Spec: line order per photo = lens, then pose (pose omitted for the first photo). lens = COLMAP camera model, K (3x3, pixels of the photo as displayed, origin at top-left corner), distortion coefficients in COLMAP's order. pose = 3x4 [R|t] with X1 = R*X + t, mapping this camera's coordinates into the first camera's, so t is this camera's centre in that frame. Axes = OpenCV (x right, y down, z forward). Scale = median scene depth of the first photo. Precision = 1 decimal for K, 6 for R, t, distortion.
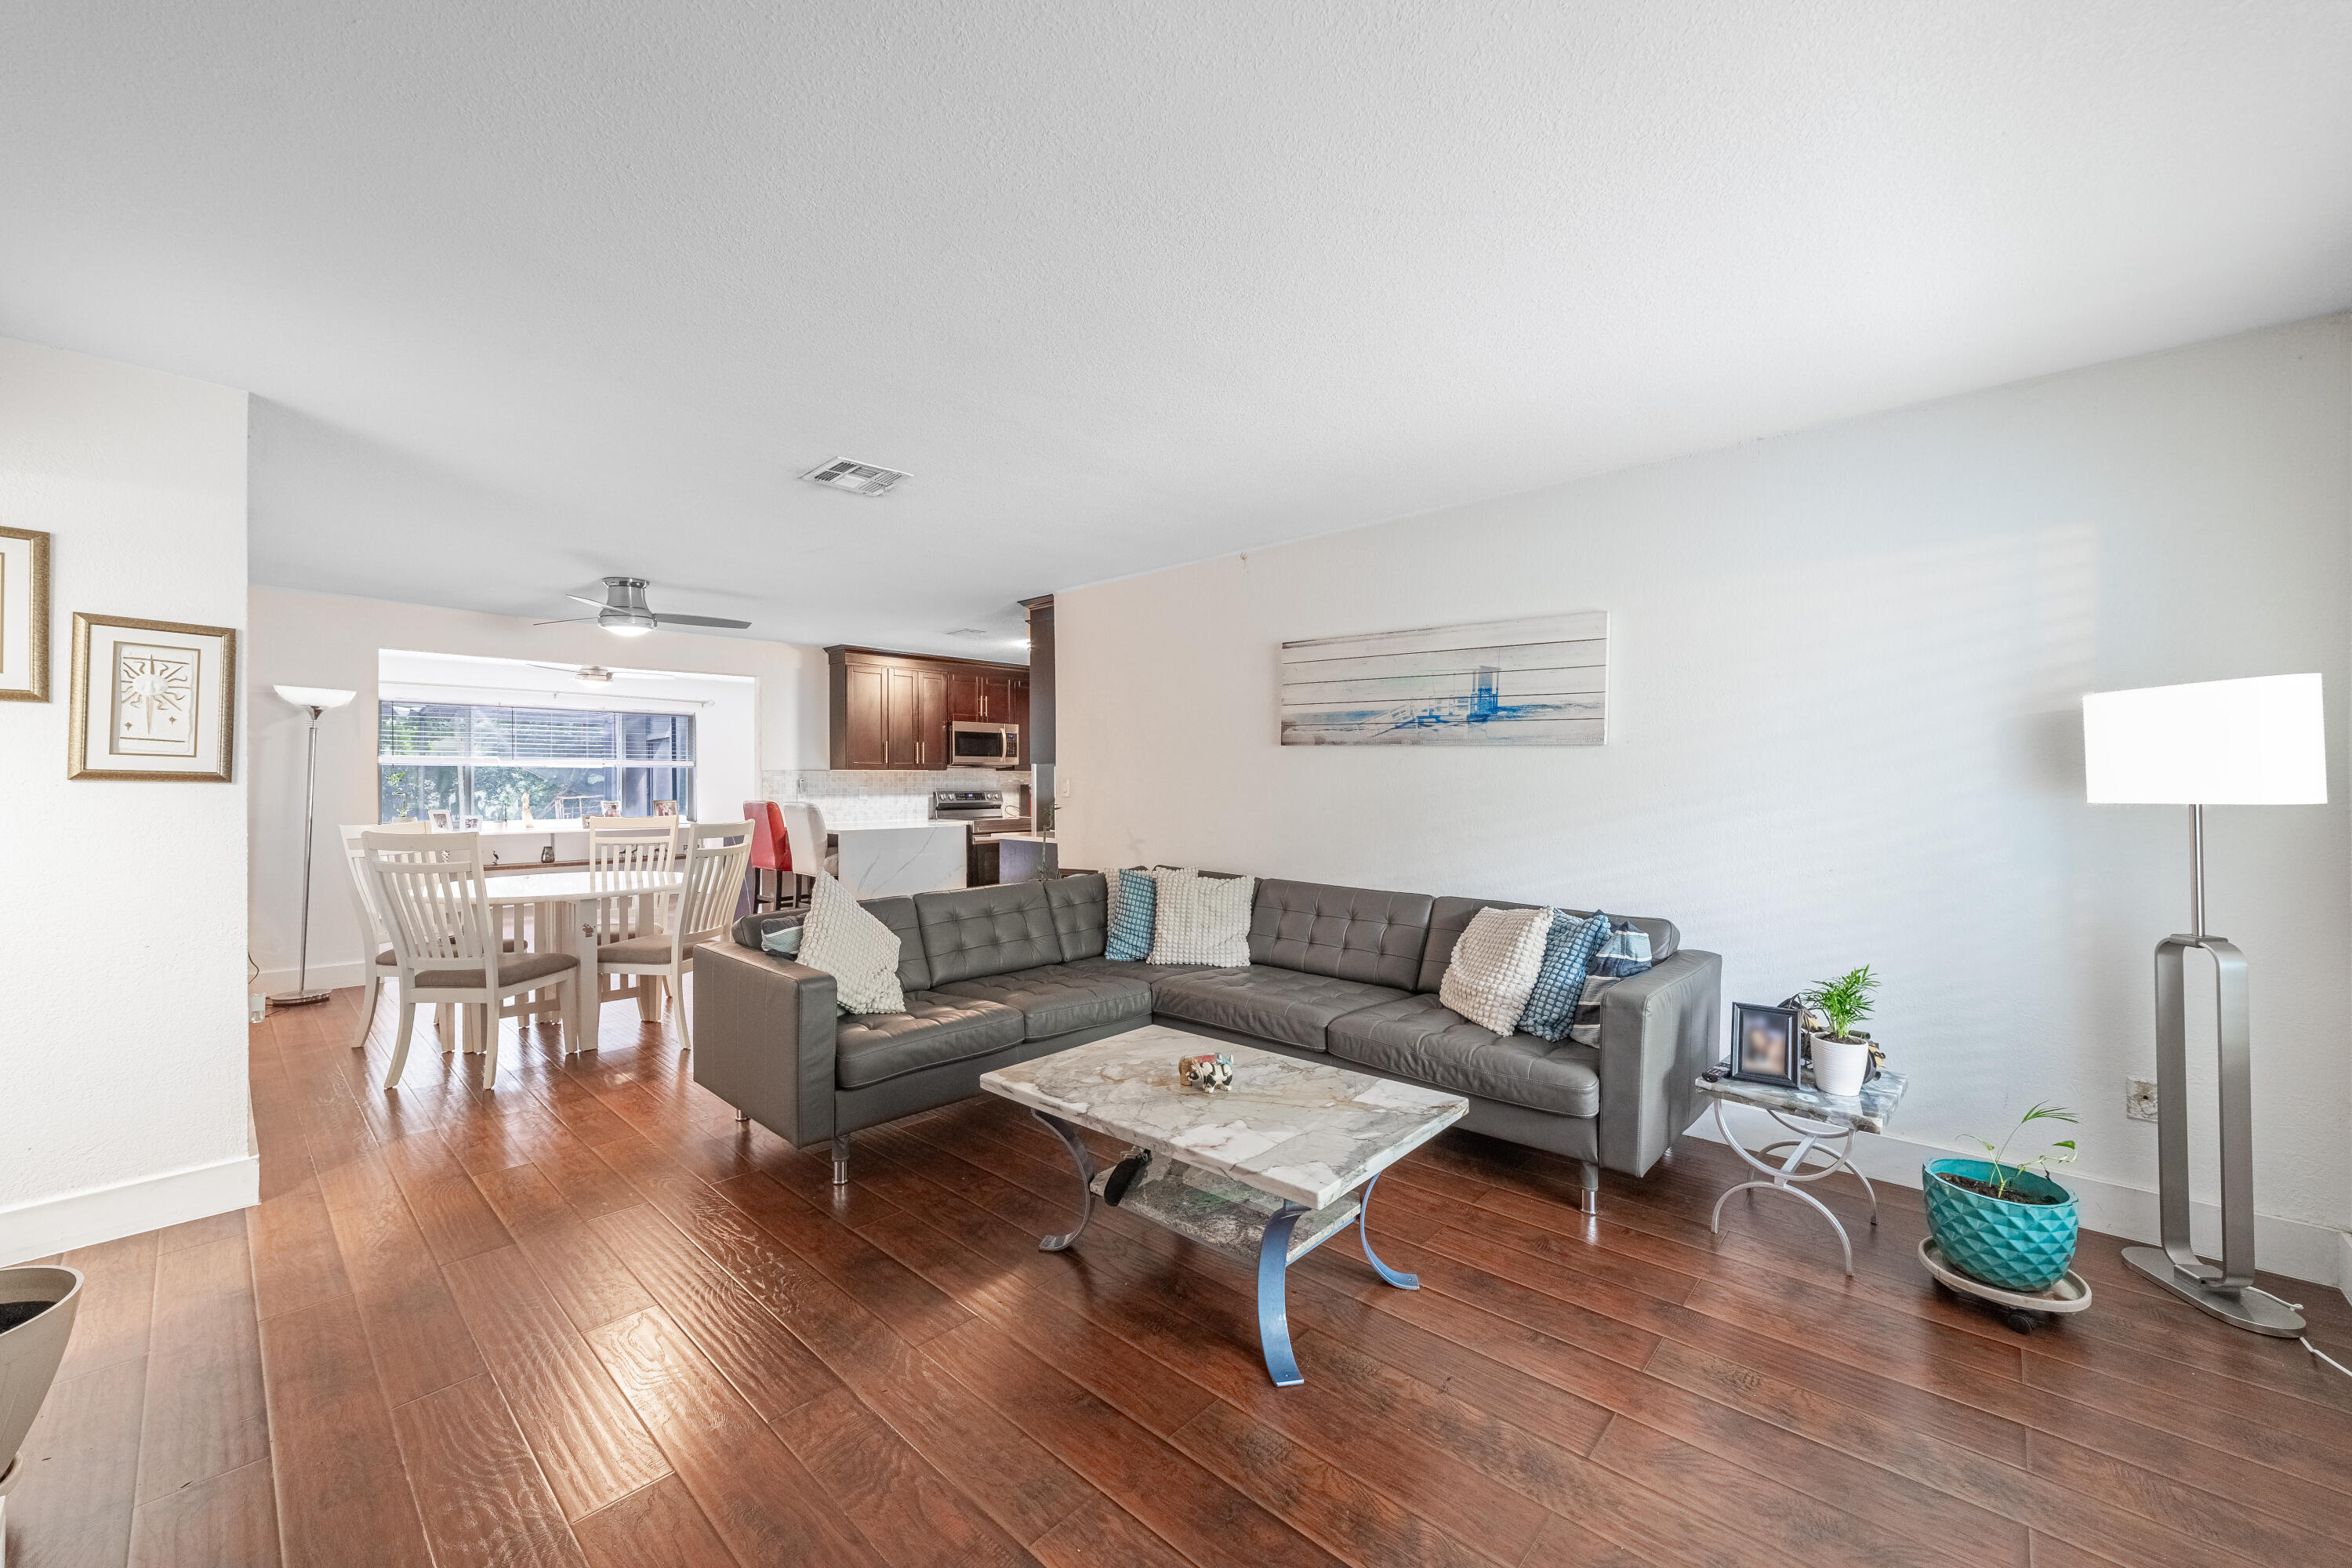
lens RADIAL K [[939.3, 0, 1186.2], [0, 939.3, 799.5], [0, 0, 1]] dist [-0.002845, 0.000207]
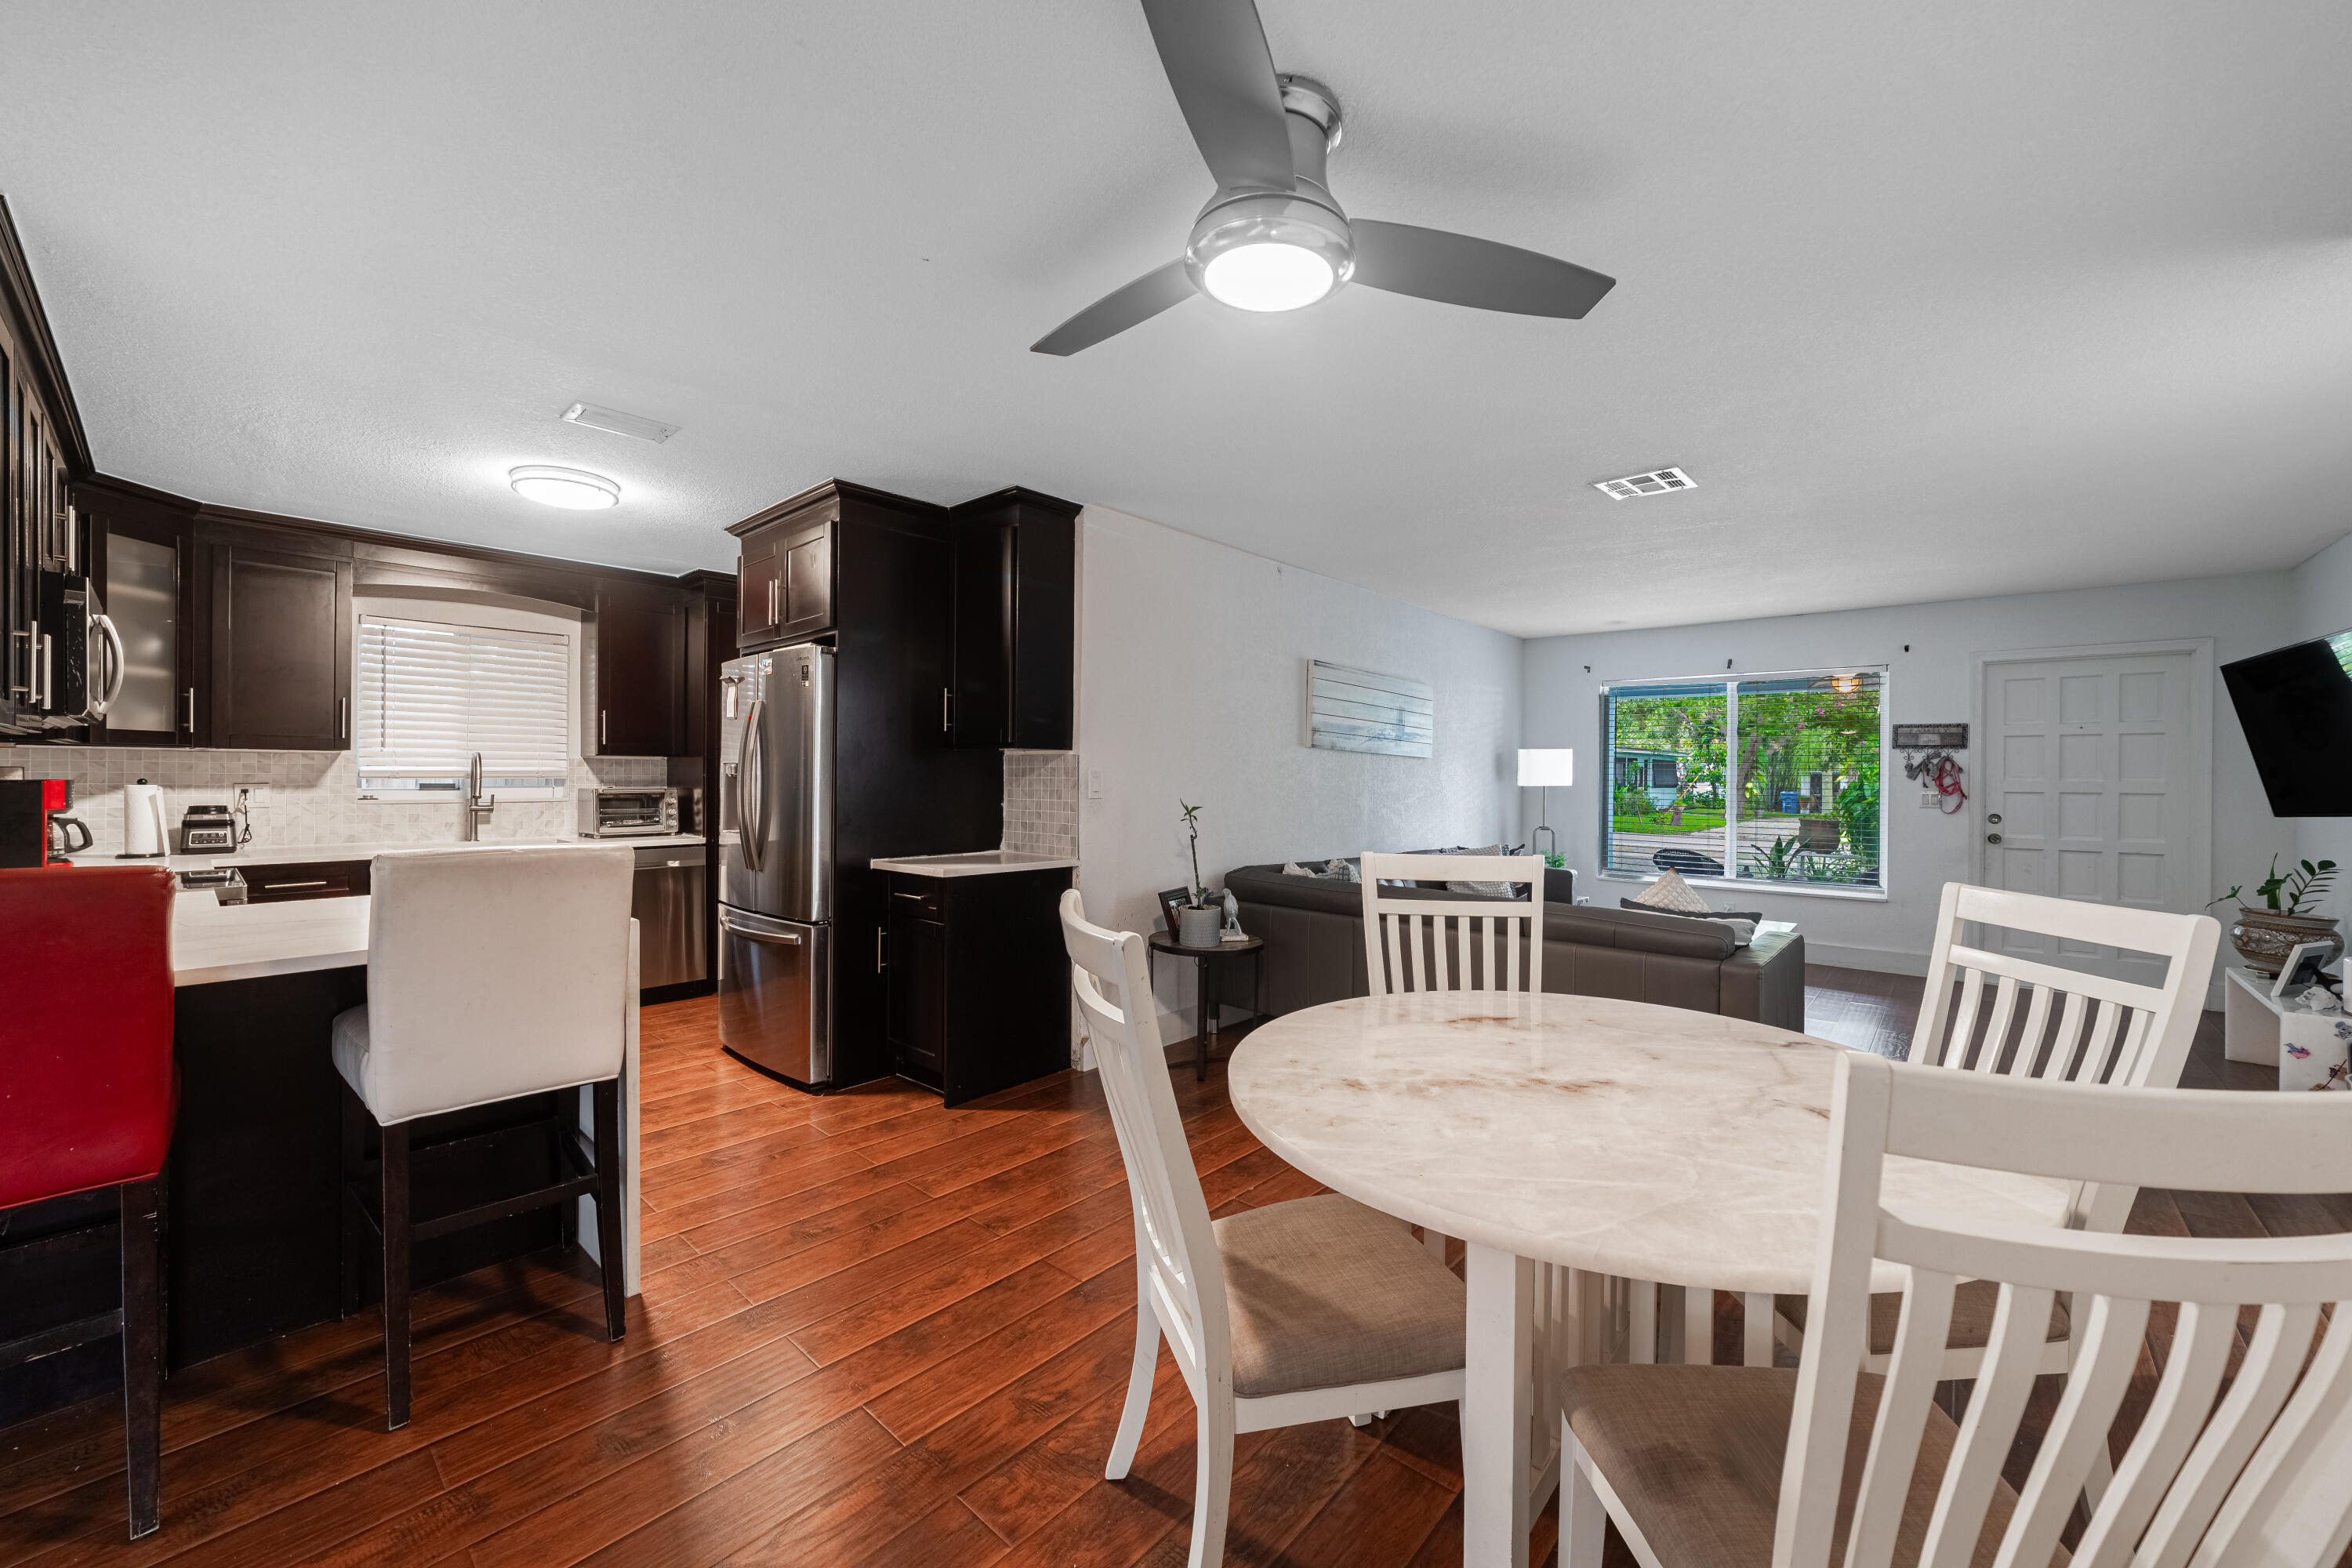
lens RADIAL K [[906.5, 0, 1196.3], [0, 906.5, 777.5], [0, 0, 1]] dist [-0.013991, -0.000020]
pose [[-0.042486, -0.006986, 0.999073, -1.063617], [0.008980, 0.999932, 0.007374, -0.031507], [-0.999057, 0.009285, -0.042420, 1.243773]]
